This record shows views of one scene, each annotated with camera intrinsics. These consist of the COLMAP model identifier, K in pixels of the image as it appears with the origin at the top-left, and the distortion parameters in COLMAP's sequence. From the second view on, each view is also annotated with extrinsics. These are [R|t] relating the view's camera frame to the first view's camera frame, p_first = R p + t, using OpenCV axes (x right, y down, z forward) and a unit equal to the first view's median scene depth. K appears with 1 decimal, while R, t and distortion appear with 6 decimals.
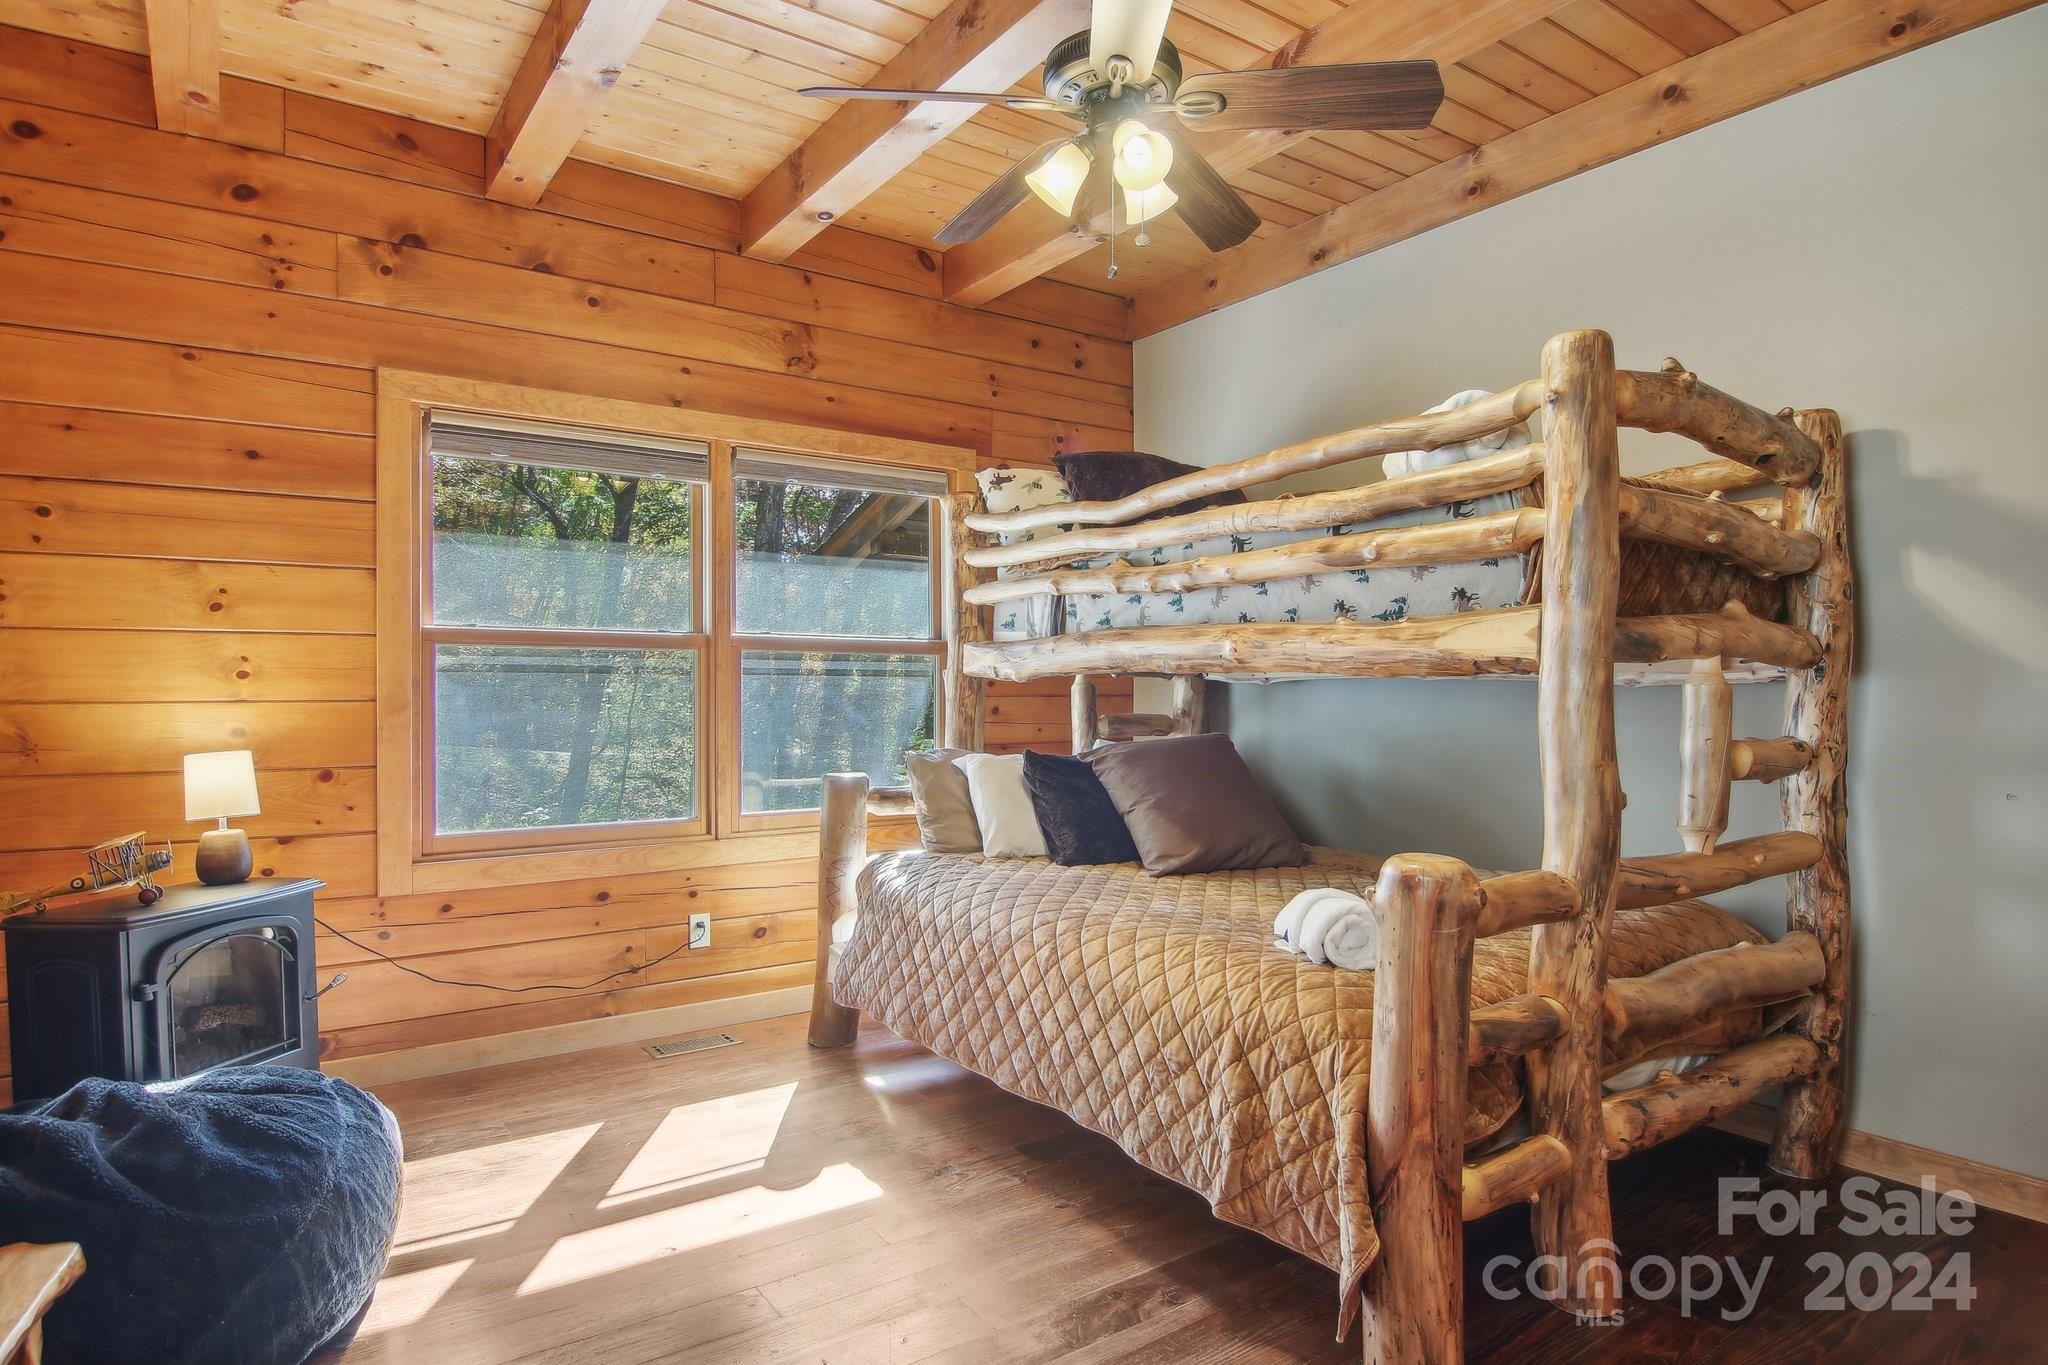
lens RADIAL K [[1150.1, 0, 1027.0], [0, 1150.1, 704.0], [0, 0, 1]] dist [0.009804, -0.021926]
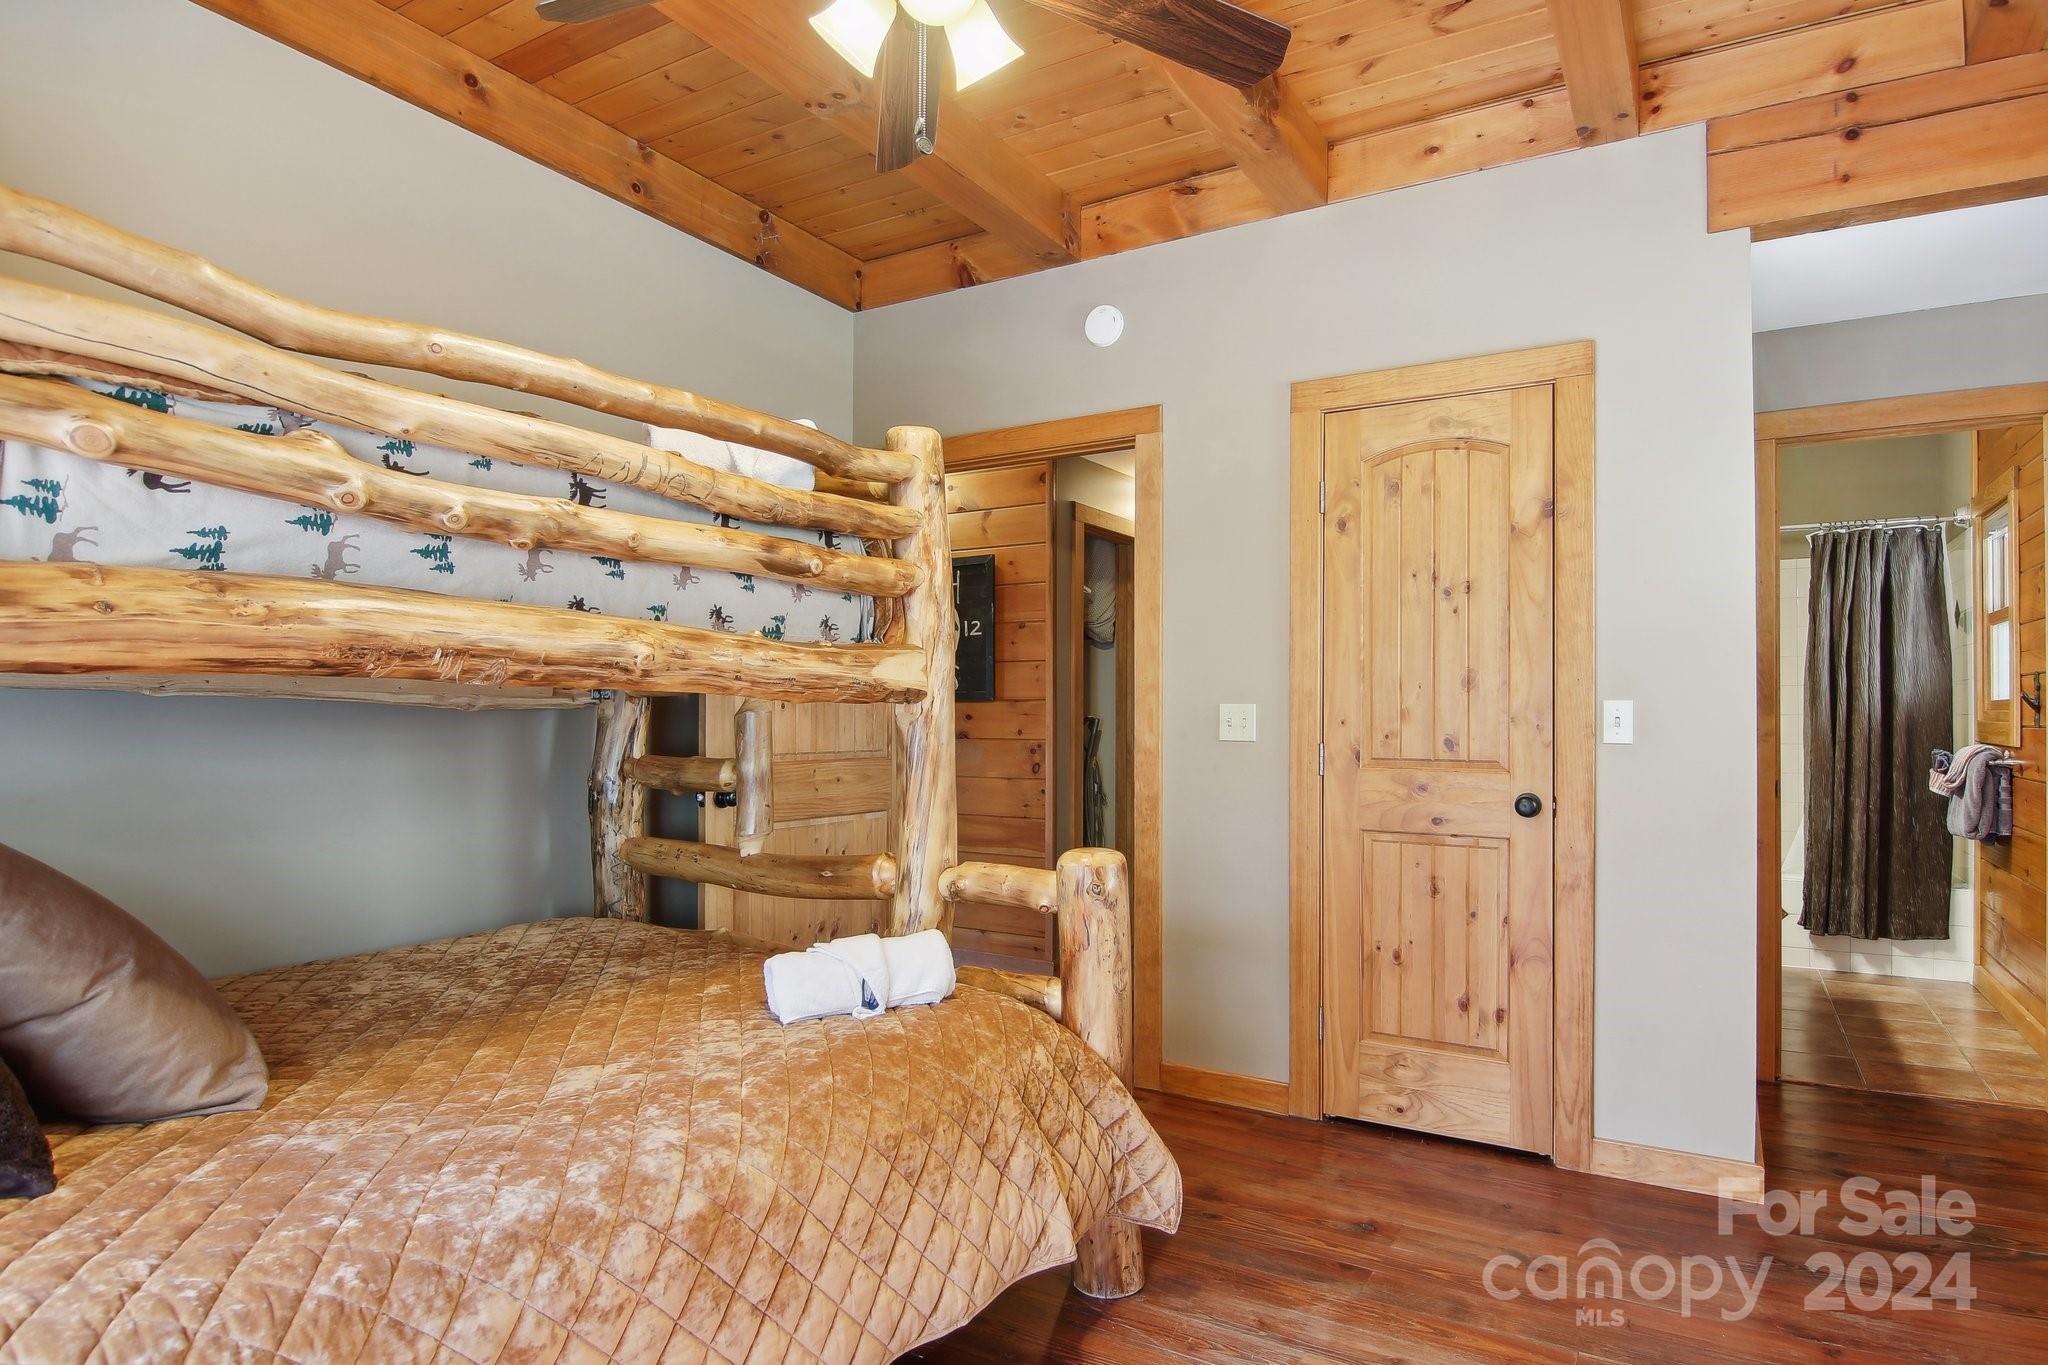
lens RADIAL K [[1150.1, 0, 1027.0], [0, 1150.1, 704.0], [0, 0, 1]] dist [0.009804, -0.021926]
pose [[-0.406158, 0.012874, 0.913712, -0.533765], [0.009008, 0.999909, -0.010084, -0.010791], [-0.913758, 0.004135, -0.406237, 1.086463]]
